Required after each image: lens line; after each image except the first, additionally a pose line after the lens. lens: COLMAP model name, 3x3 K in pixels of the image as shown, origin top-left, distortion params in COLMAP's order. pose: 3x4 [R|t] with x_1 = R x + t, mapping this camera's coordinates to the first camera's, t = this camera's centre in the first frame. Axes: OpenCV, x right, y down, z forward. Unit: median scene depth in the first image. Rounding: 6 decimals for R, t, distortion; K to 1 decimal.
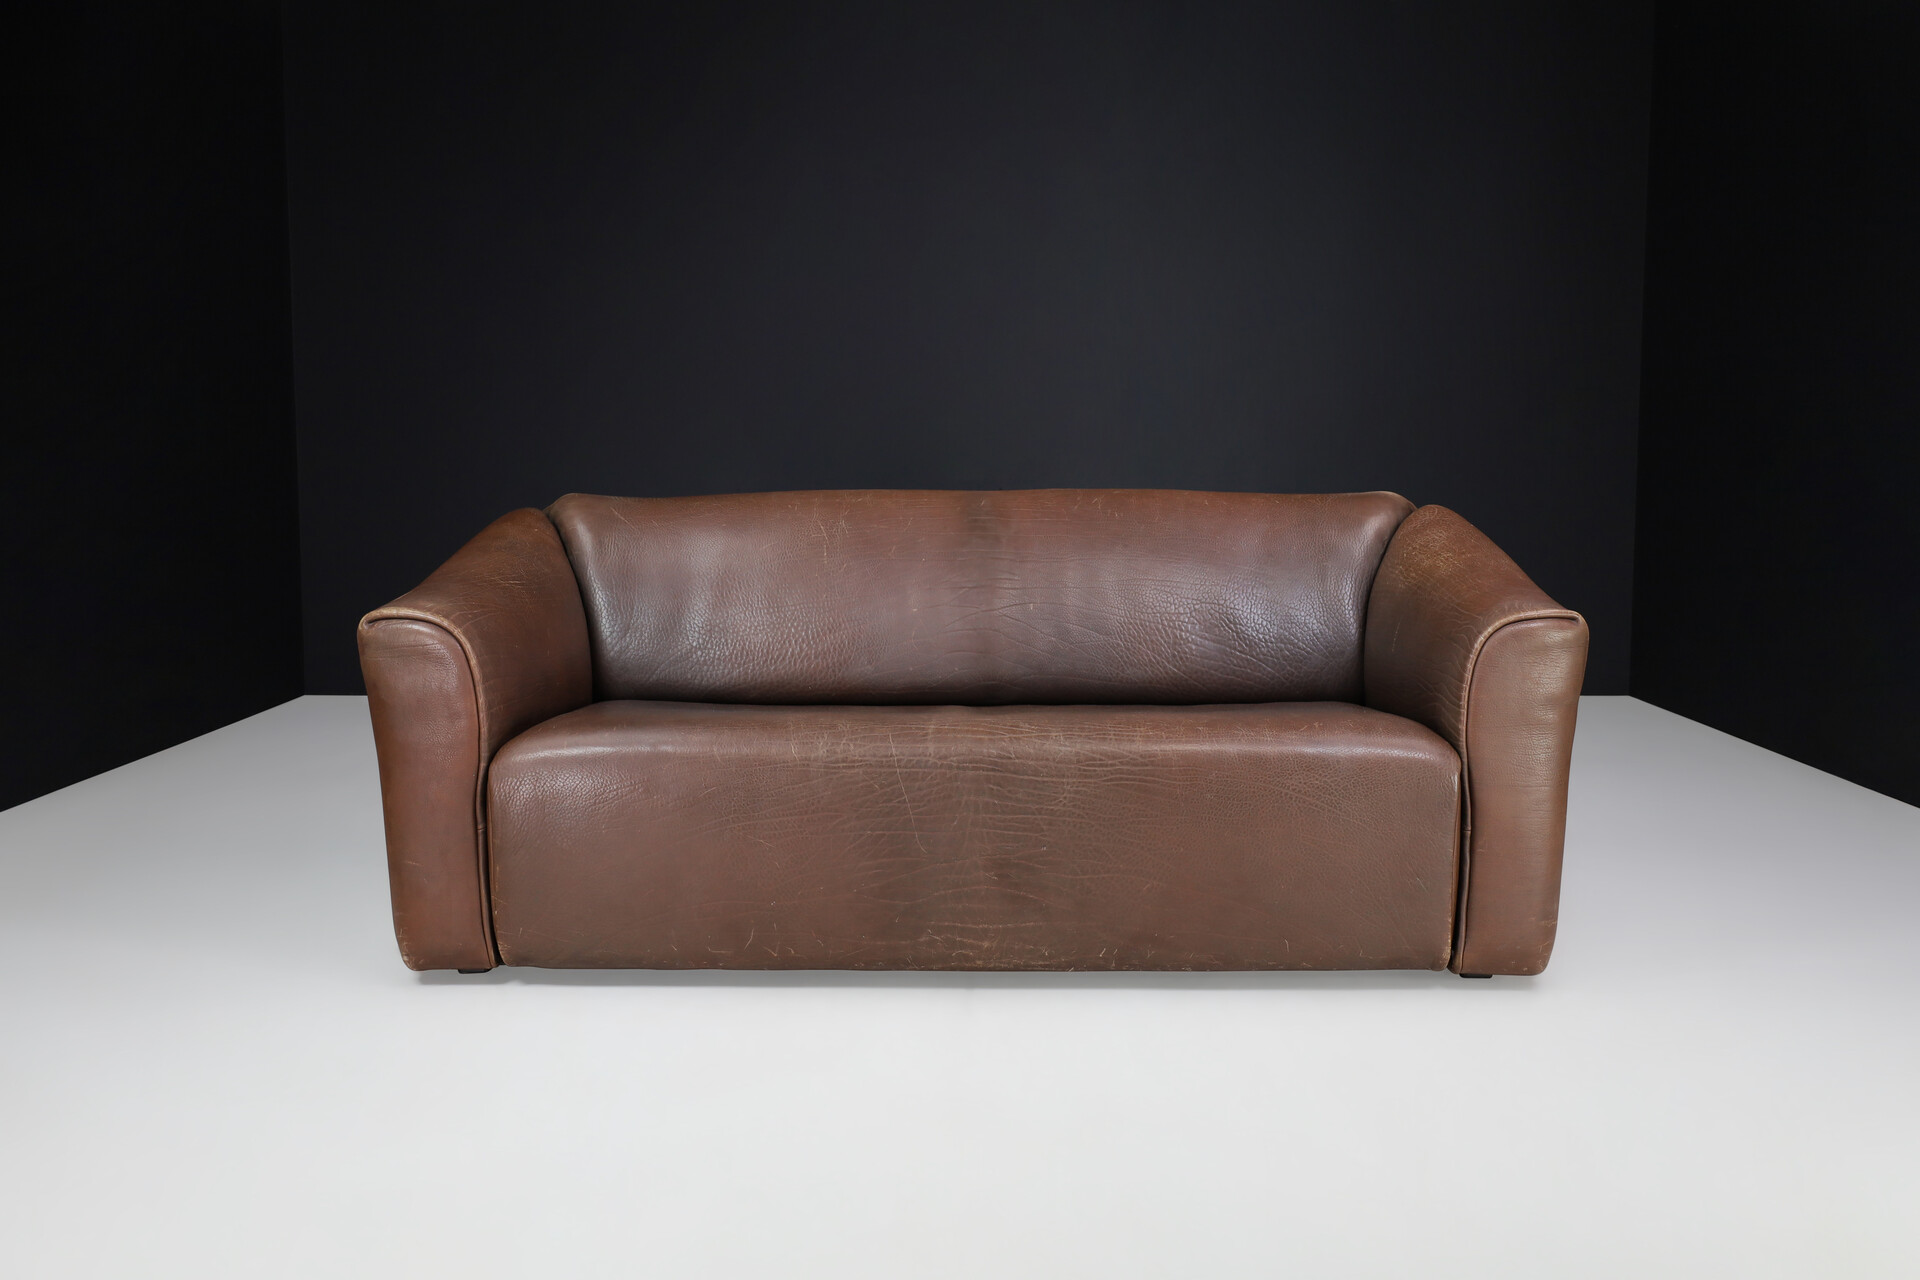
lens RADIAL K [[1887.3, 0, 967.3], [0, 1887.3, 649.6], [0, 0, 1]] dist [-0.013244, 0.000000]
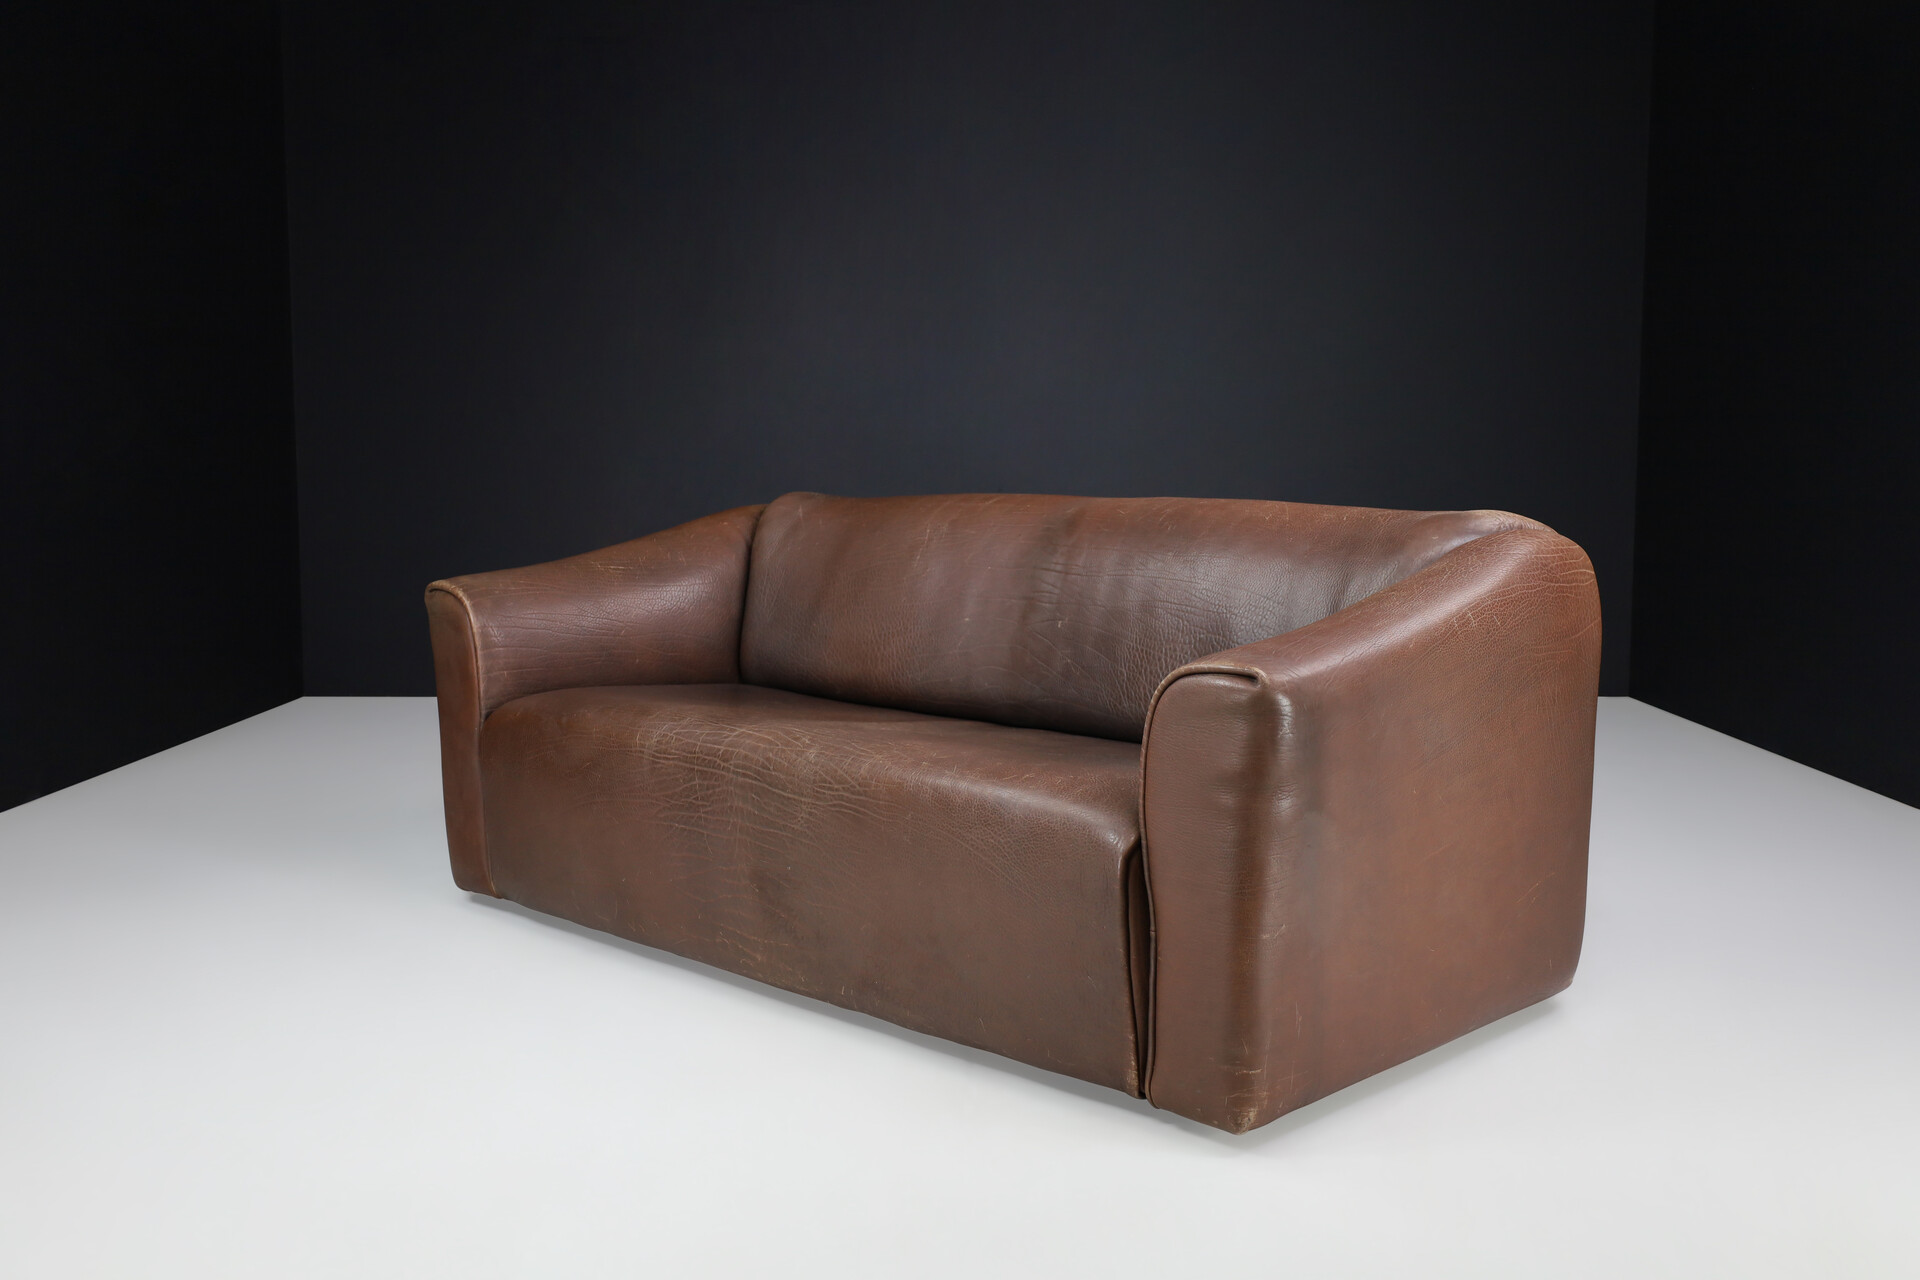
lens RADIAL K [[1887.3, 0, 958.3], [0, 1887.3, 630.3], [0, 0, 1]] dist [-0.013244, 0.000000]
pose [[0.718529, 0.071360, -0.691827, 0.752913], [-0.079898, 0.996606, 0.019816, -0.040328], [0.690893, 0.041038, 0.721792, 0.360935]]
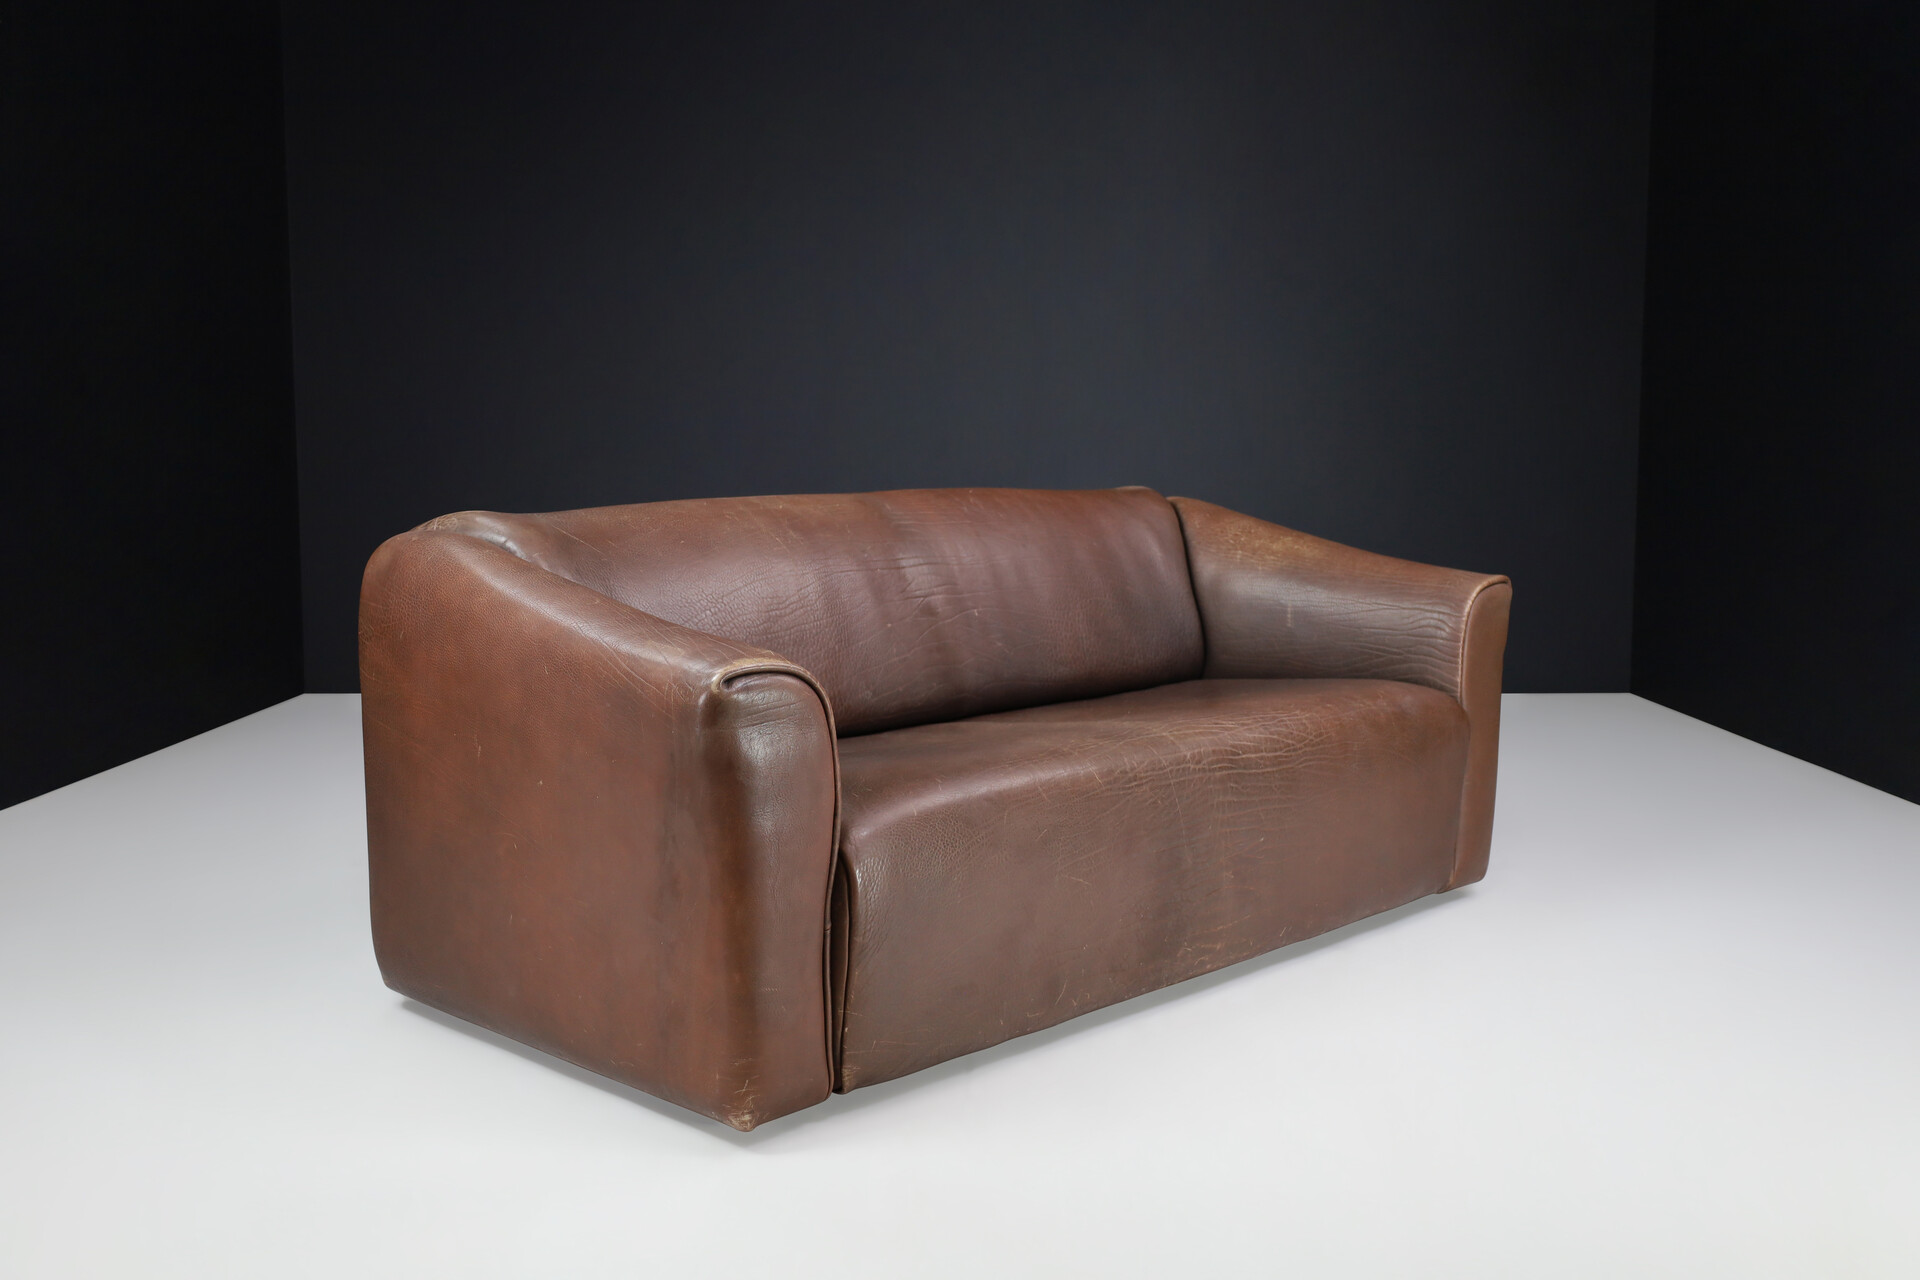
lens RADIAL K [[1887.3, 0, 963.9], [0, 1887.3, 629.8], [0, 0, 1]] dist [-0.013244, 0.000000]
pose [[0.690038, -0.078373, 0.719517, -0.786106], [0.087825, 0.995841, 0.024245, -0.044861], [-0.718425, 0.046461, 0.694051, 0.404381]]
